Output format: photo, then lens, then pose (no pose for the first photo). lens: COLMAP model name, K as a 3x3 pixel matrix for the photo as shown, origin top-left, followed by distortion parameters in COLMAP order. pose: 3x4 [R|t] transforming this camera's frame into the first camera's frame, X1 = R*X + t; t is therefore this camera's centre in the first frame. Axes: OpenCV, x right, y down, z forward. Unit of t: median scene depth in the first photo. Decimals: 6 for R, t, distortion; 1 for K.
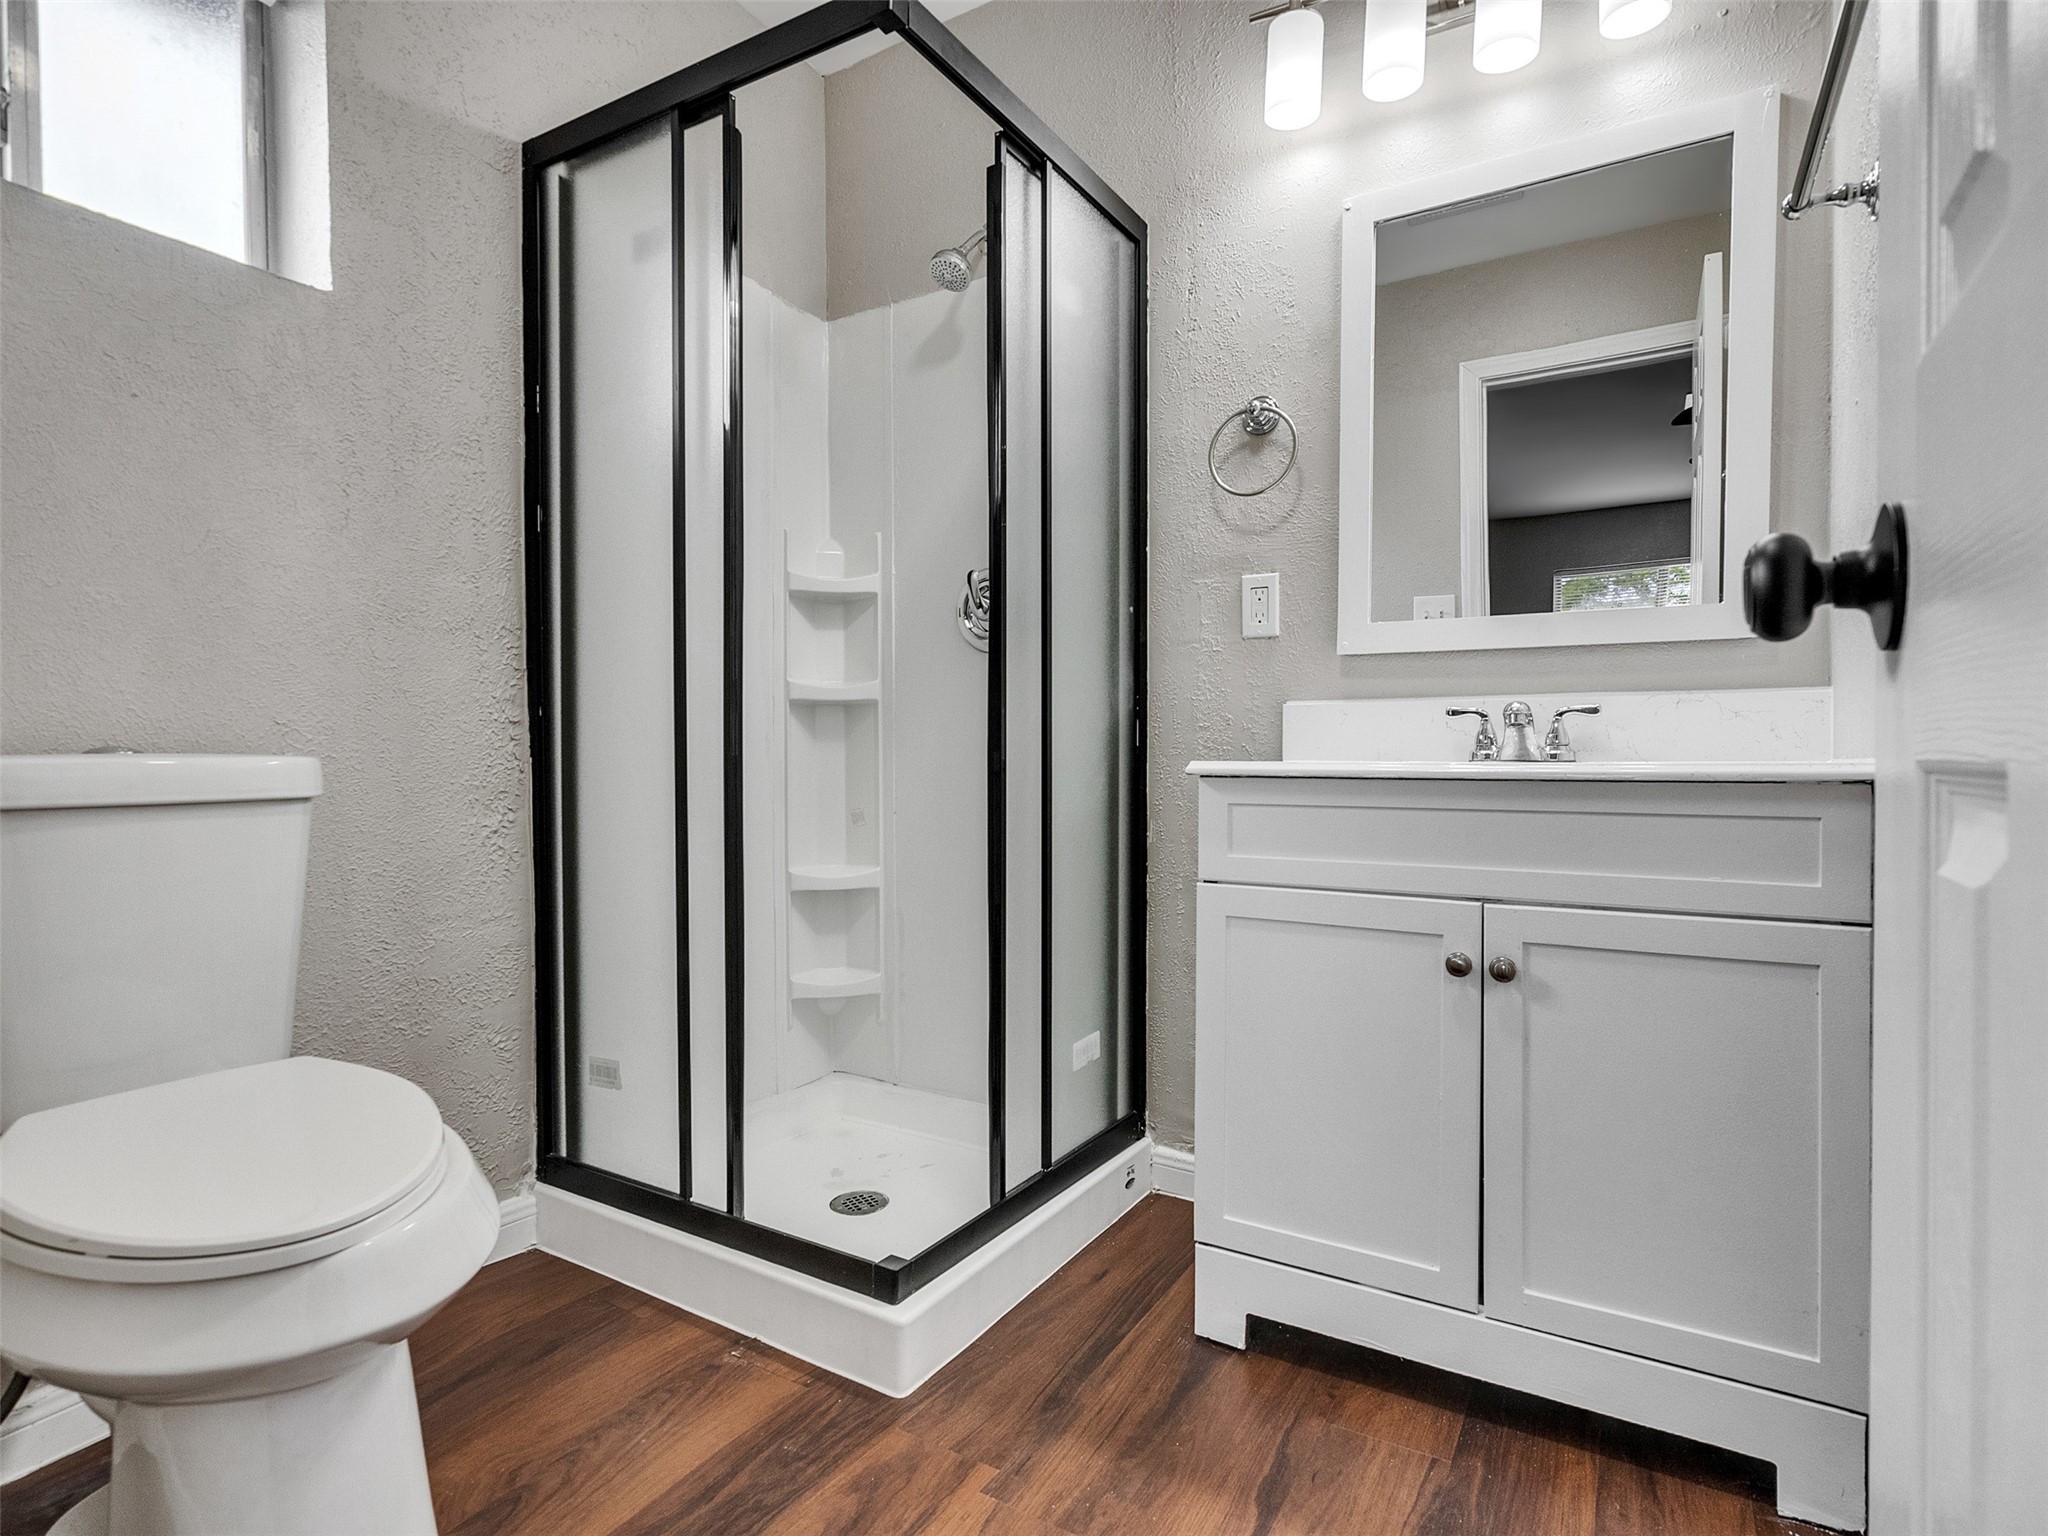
lens RADIAL K [[1045.2, 0, 1025.6], [0, 1045.2, 764.8], [0, 0, 1]] dist [0.000948, 0.000114]
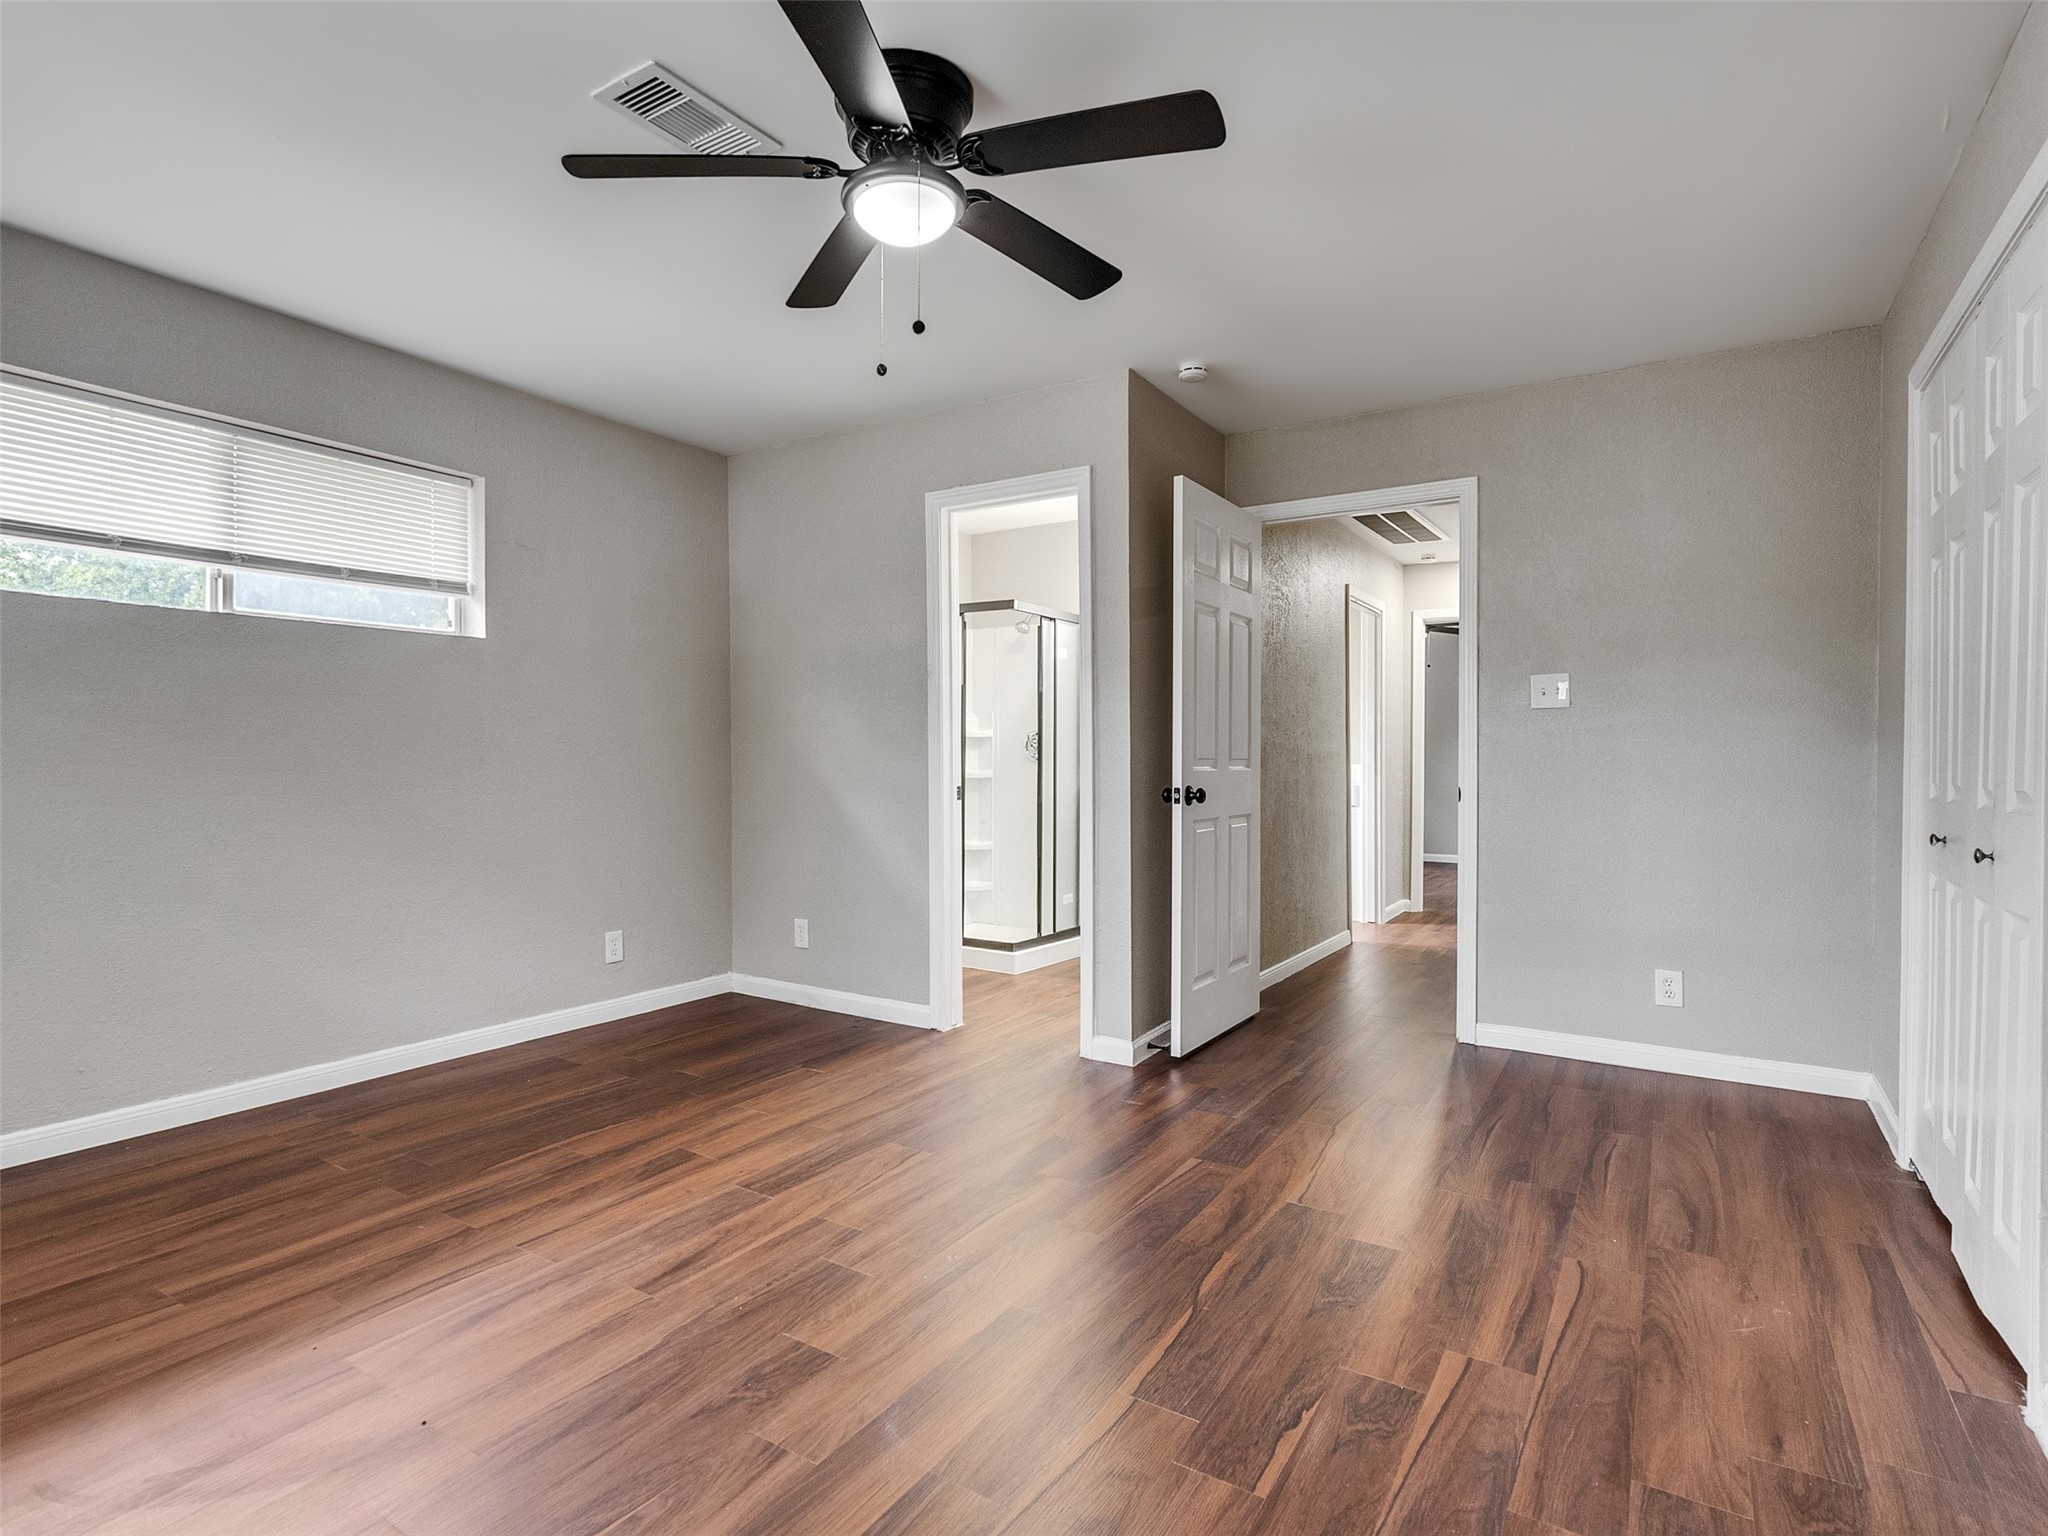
lens RADIAL K [[1045.2, 0, 1024.1], [0, 1045.2, 770.5], [0, 0, 1]] dist [0.000948, 0.000114]
pose [[0.999835, 0.003861, -0.017765, -0.016989], [-0.003958, 0.999978, -0.005375, -0.081994], [0.017744, 0.005445, 0.999828, -2.054093]]
